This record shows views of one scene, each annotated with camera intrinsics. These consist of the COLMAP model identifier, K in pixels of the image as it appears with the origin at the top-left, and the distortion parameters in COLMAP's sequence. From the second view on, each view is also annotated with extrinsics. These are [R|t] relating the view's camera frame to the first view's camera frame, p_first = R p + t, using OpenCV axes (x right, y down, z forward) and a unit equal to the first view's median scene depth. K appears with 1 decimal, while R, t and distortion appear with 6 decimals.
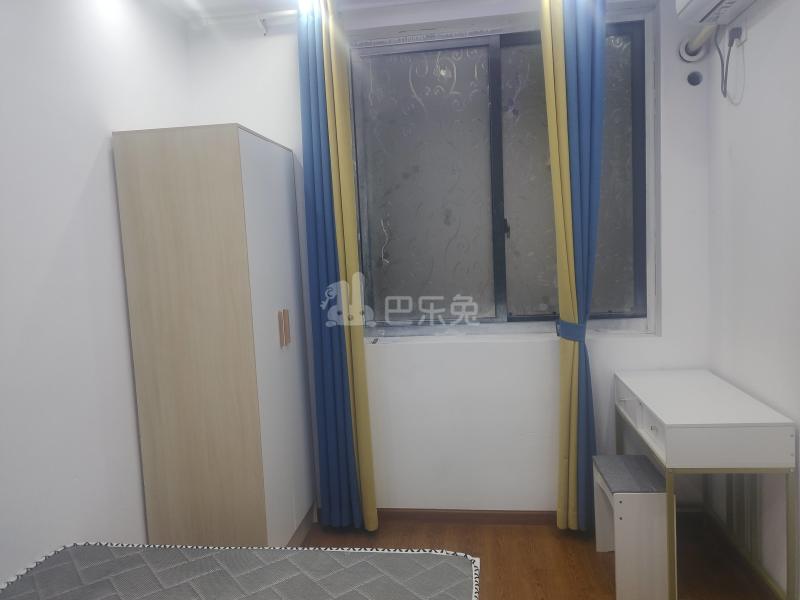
lens RADIAL K [[605.5, 0, 401.9], [0, 605.5, 296.5], [0, 0, 1]] dist [0.012428, 0.005462]
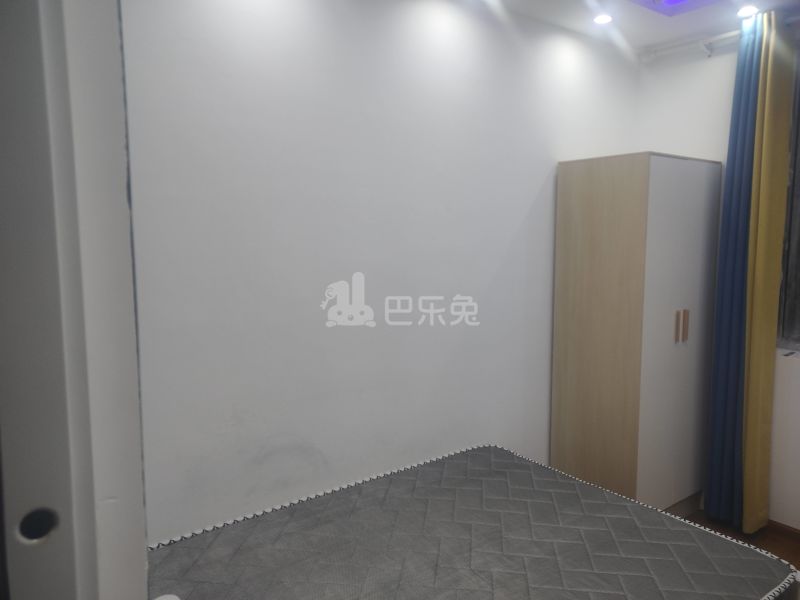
lens RADIAL K [[605.5, 0, 399.6], [0, 605.5, 301.0], [0, 0, 1]] dist [0.012428, 0.005462]
pose [[0.696184, 0.125379, -0.706829, 0.271973], [-0.095947, 0.992047, 0.081470, -0.041800], [0.711422, 0.011100, 0.702677, -0.196011]]
